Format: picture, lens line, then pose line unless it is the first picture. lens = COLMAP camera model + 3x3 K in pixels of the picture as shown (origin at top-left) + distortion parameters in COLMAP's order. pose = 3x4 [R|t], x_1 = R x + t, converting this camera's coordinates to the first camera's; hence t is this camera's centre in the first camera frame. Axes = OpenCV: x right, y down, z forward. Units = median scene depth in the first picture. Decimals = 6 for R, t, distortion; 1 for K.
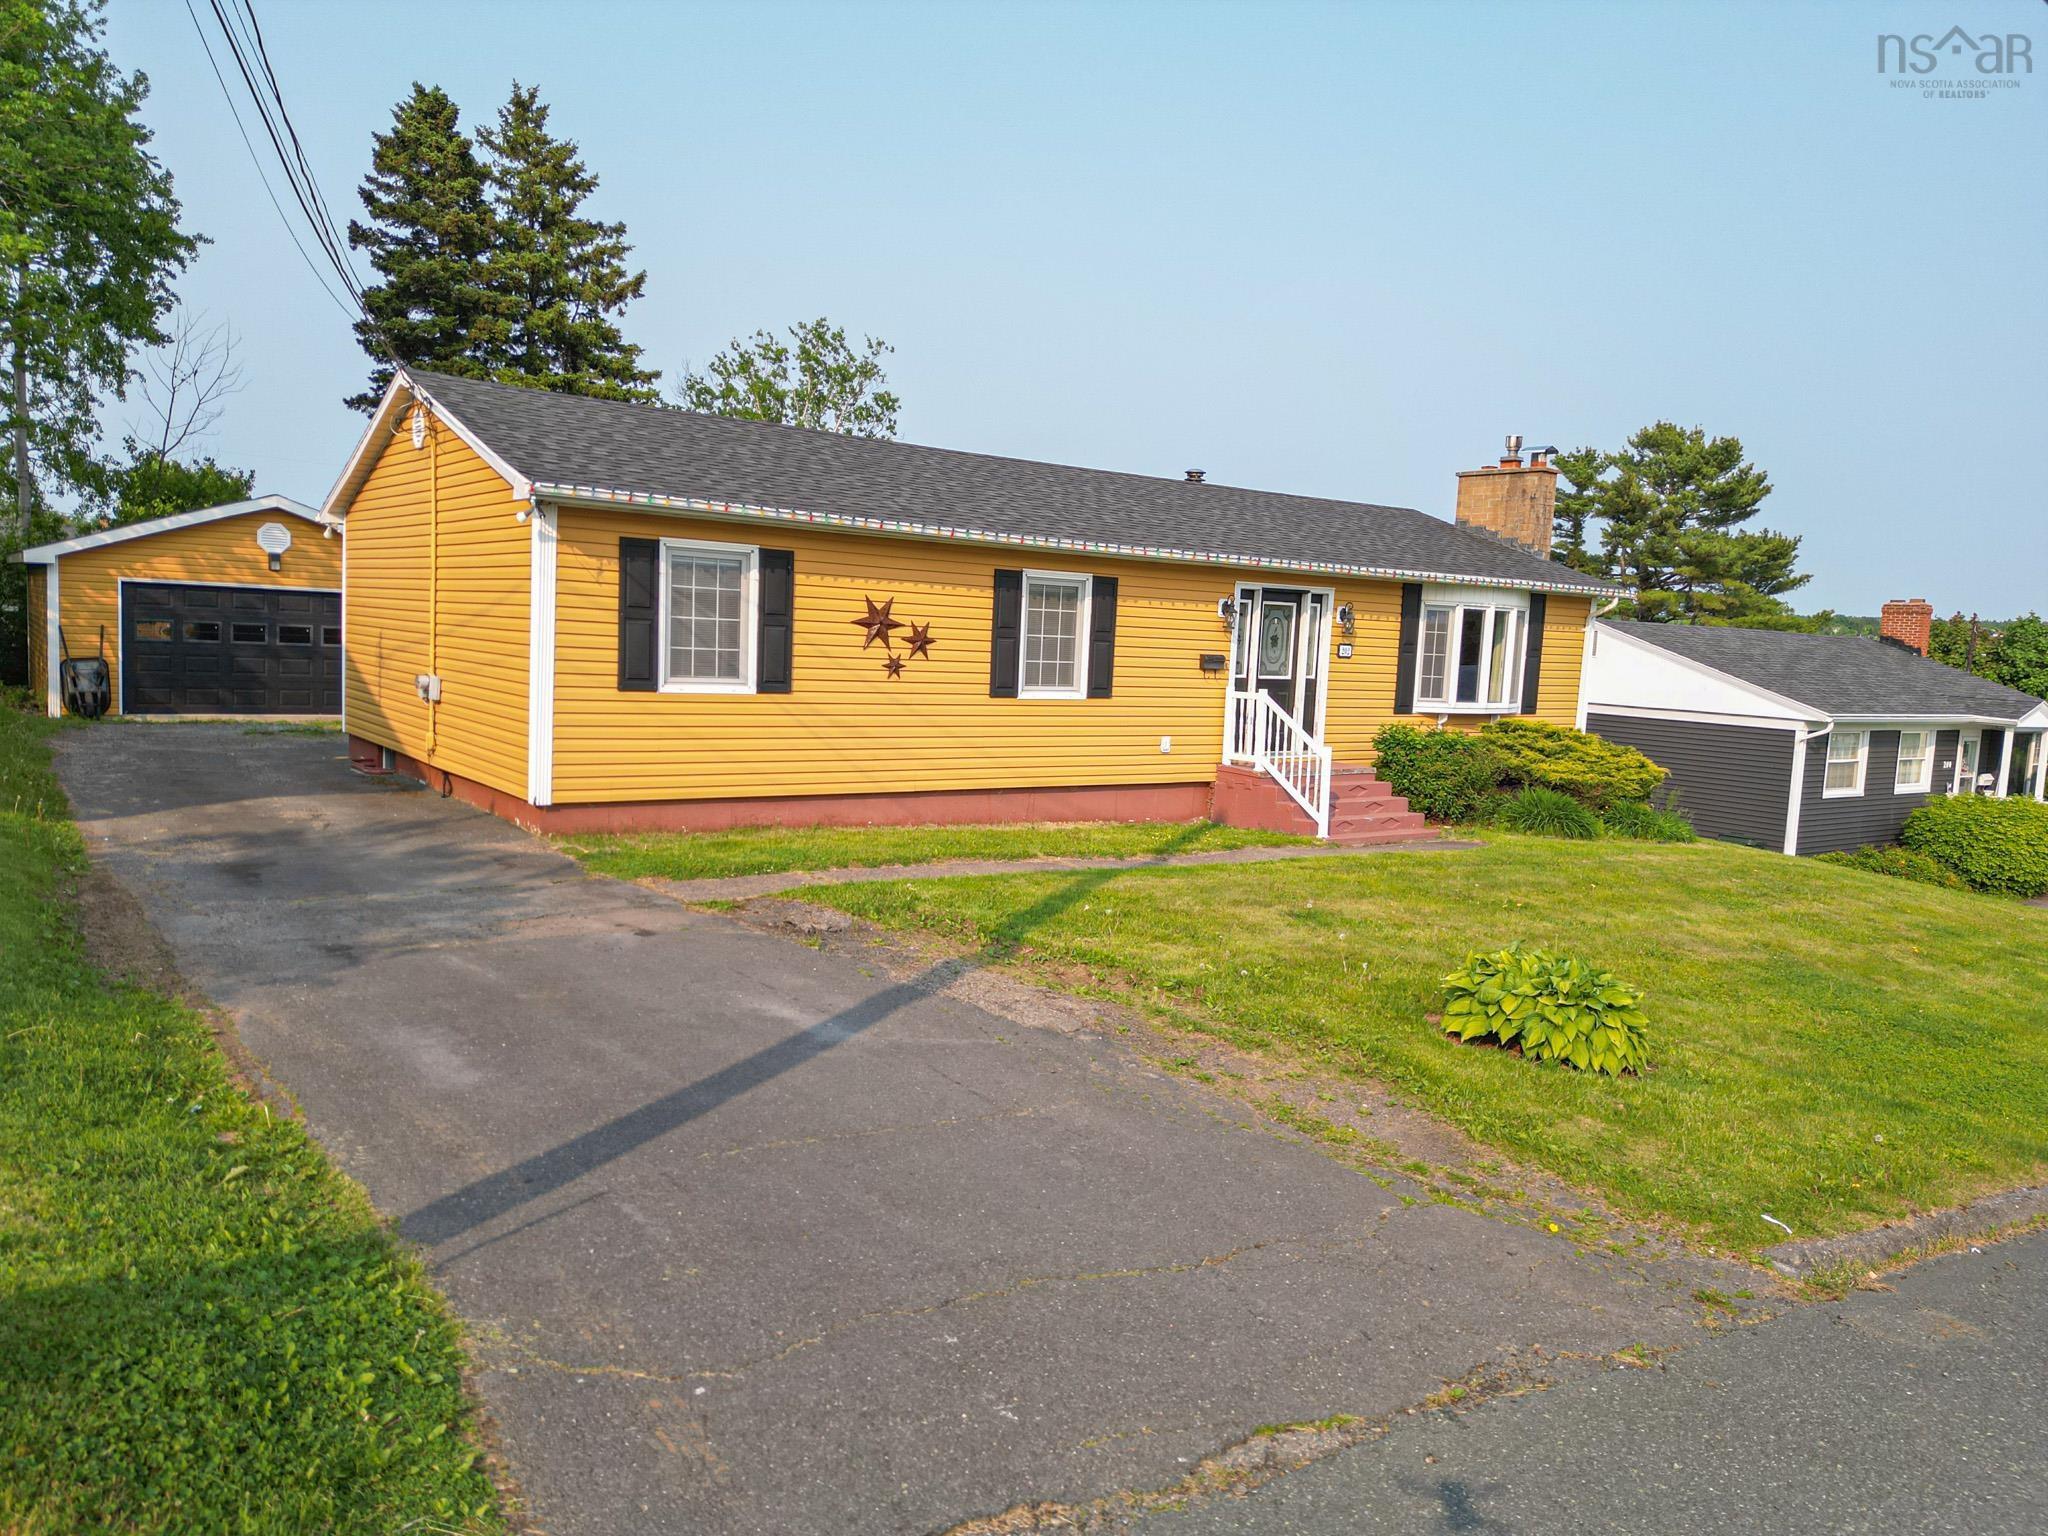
lens RADIAL K [[1417.1, 0, 1024.0], [0, 1417.1, 768.0], [0, 0, 1]] dist [0.313260, -0.000290]
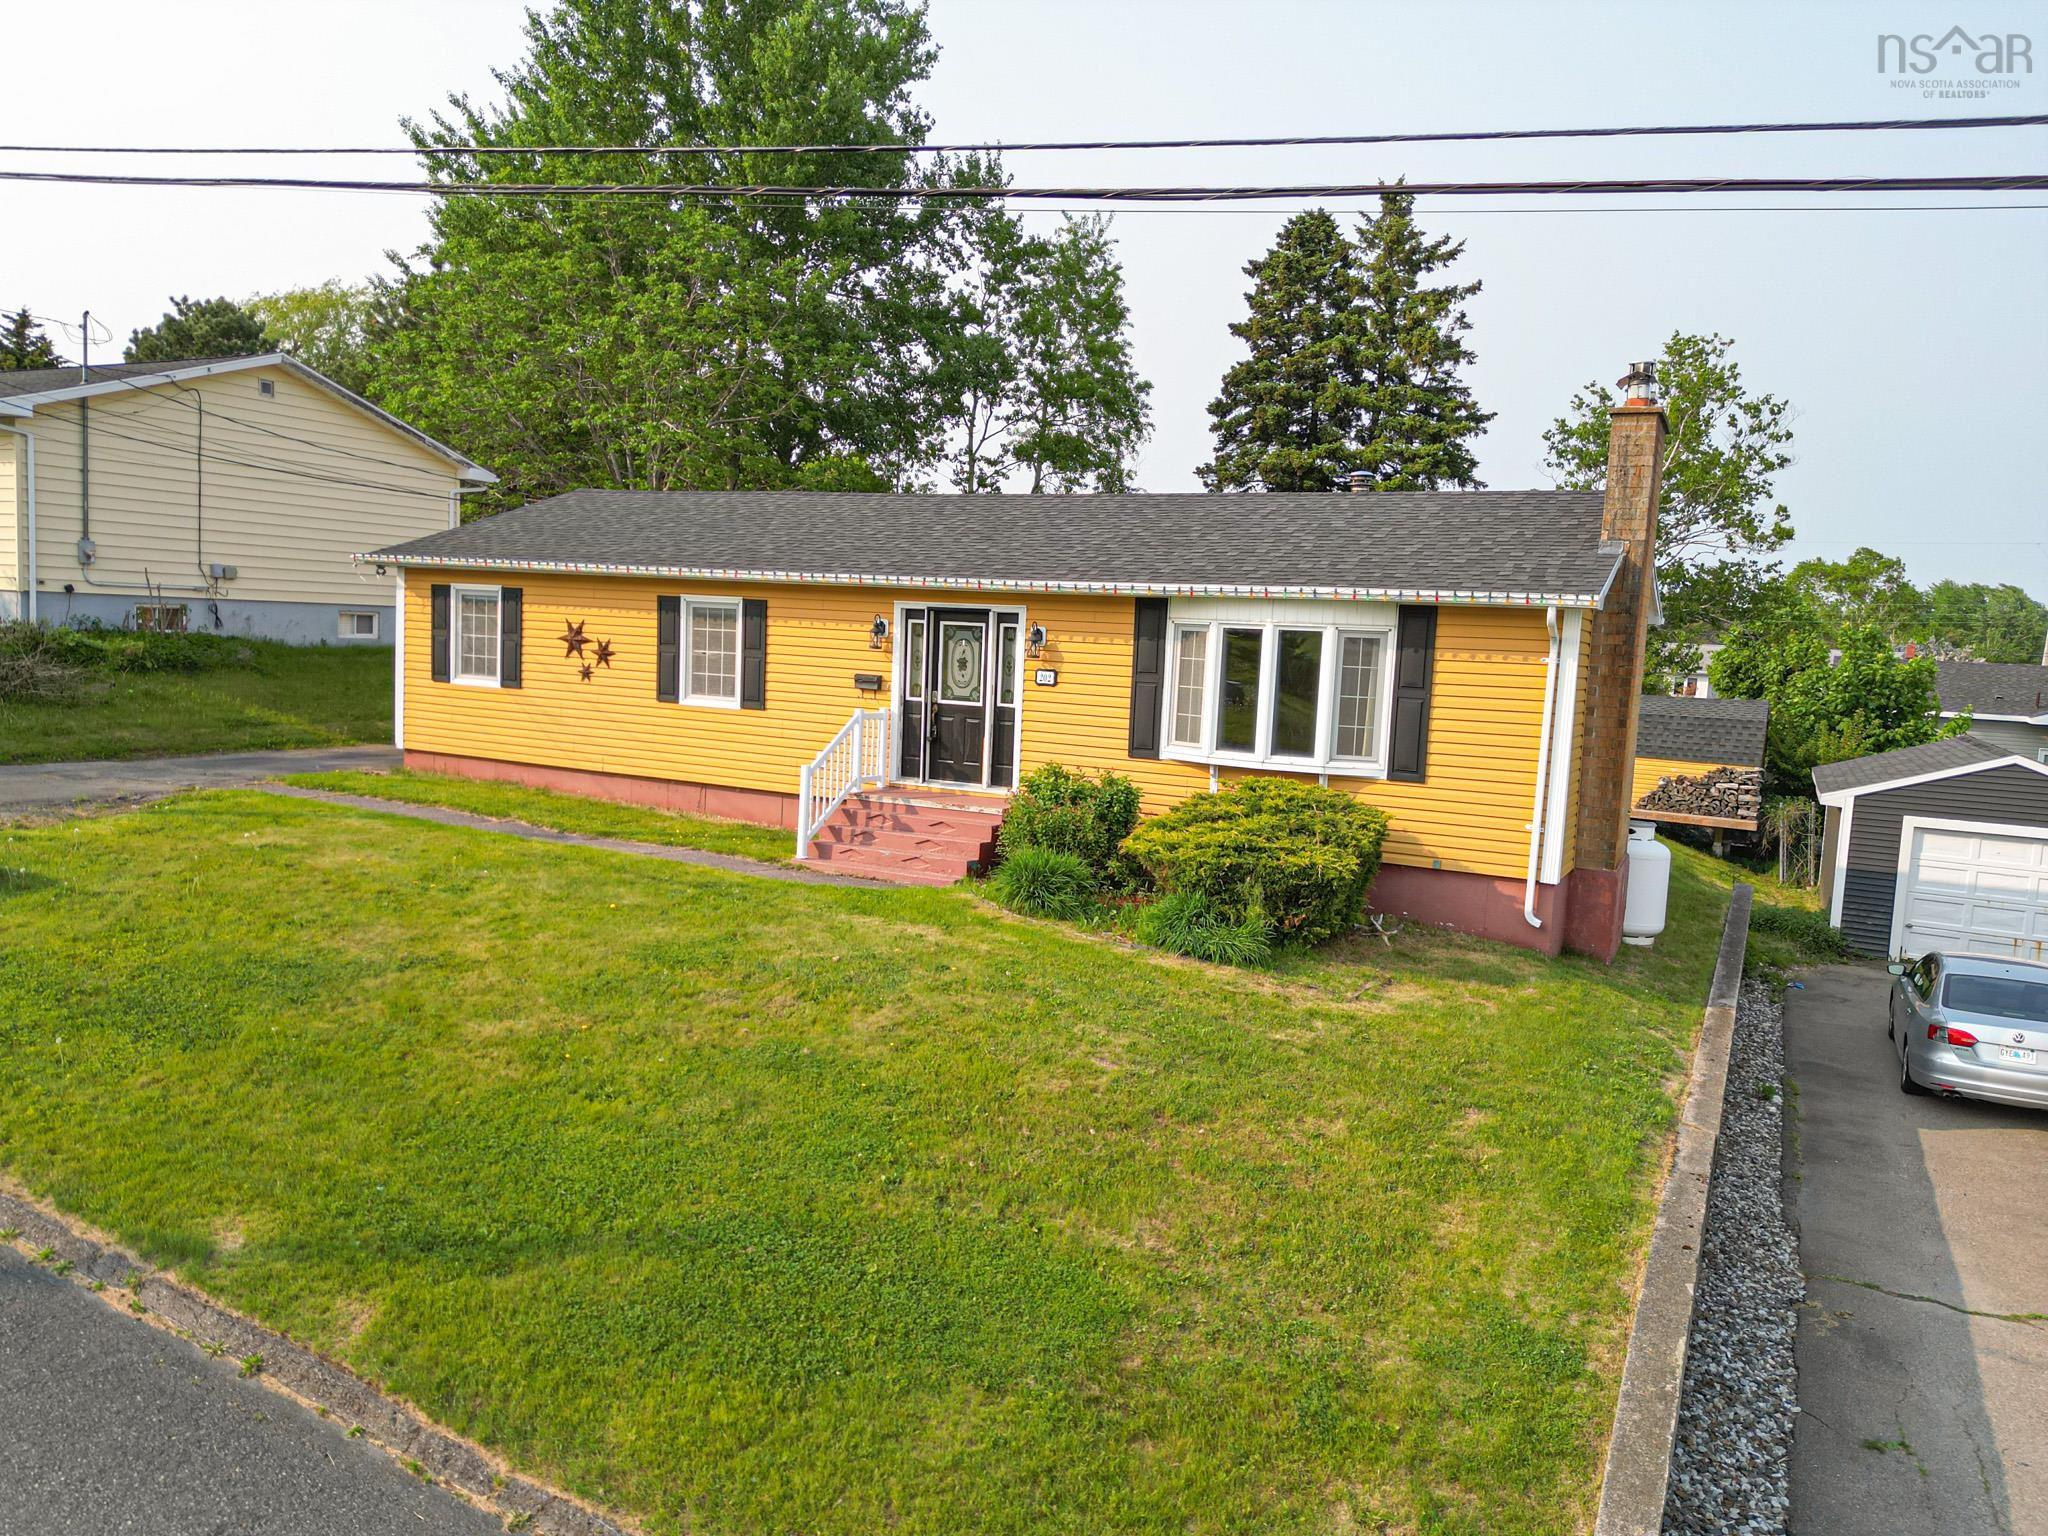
lens RADIAL K [[1417.1, 0, 1024.0], [0, 1417.1, 768.0], [0, 0, 1]] dist [0.313260, -0.000290]
pose [[0.411525, 0.043385, -0.910365, 1.175473], [-0.122967, 0.992376, -0.008293, -0.020491], [0.903065, 0.115358, 0.413722, 0.743032]]
